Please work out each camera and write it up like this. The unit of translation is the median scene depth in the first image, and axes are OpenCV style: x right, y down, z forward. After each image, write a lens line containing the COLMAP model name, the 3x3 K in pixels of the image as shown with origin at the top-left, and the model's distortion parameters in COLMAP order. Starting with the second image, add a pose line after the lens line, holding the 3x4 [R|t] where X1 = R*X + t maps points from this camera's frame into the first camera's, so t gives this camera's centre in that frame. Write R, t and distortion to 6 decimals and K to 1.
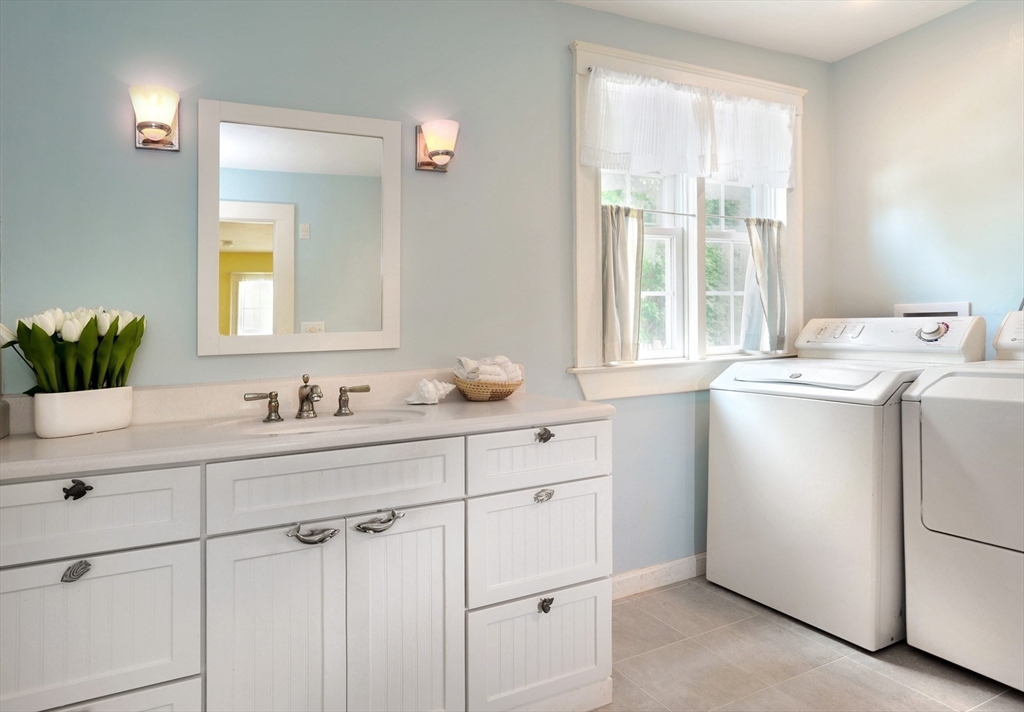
lens RADIAL K [[652.8, 0, 509.5], [0, 652.8, 282.5], [0, 0, 1]] dist [-0.045306, 0.035386]
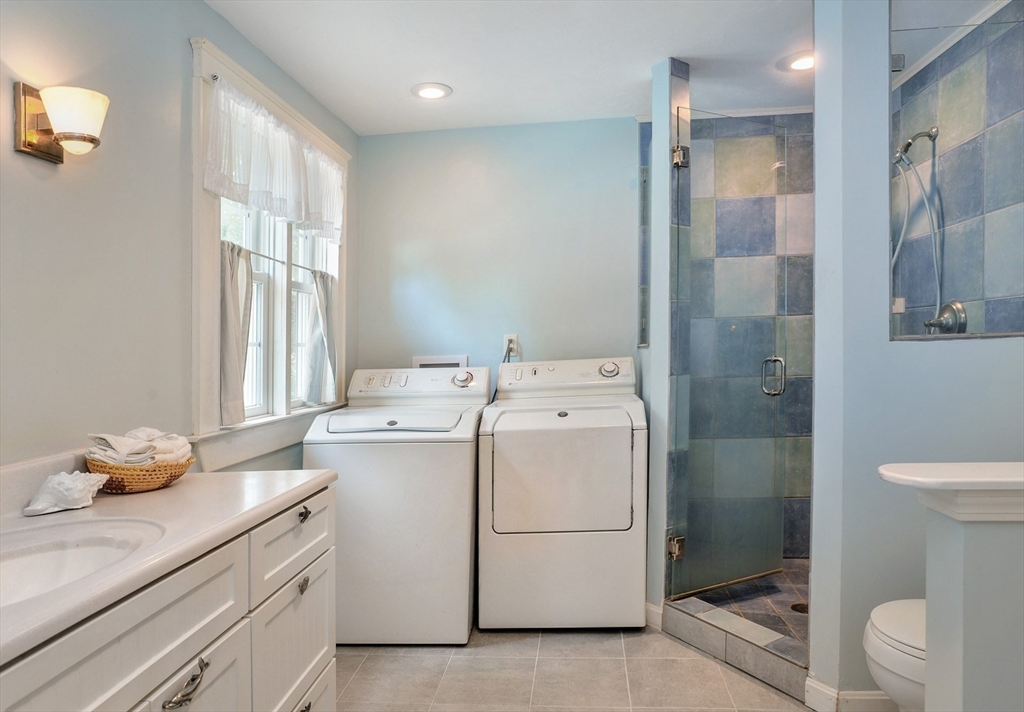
lens RADIAL K [[665.2, 0, 534.2], [0, 665.2, 316.1], [0, 0, 1]] dist [-0.072023, 0.065097]
pose [[0.518715, 0.053233, 0.853288, -0.420562], [-0.040405, 0.998471, -0.037728, -0.004439], [-0.853992, -0.014907, 0.520073, 0.229856]]
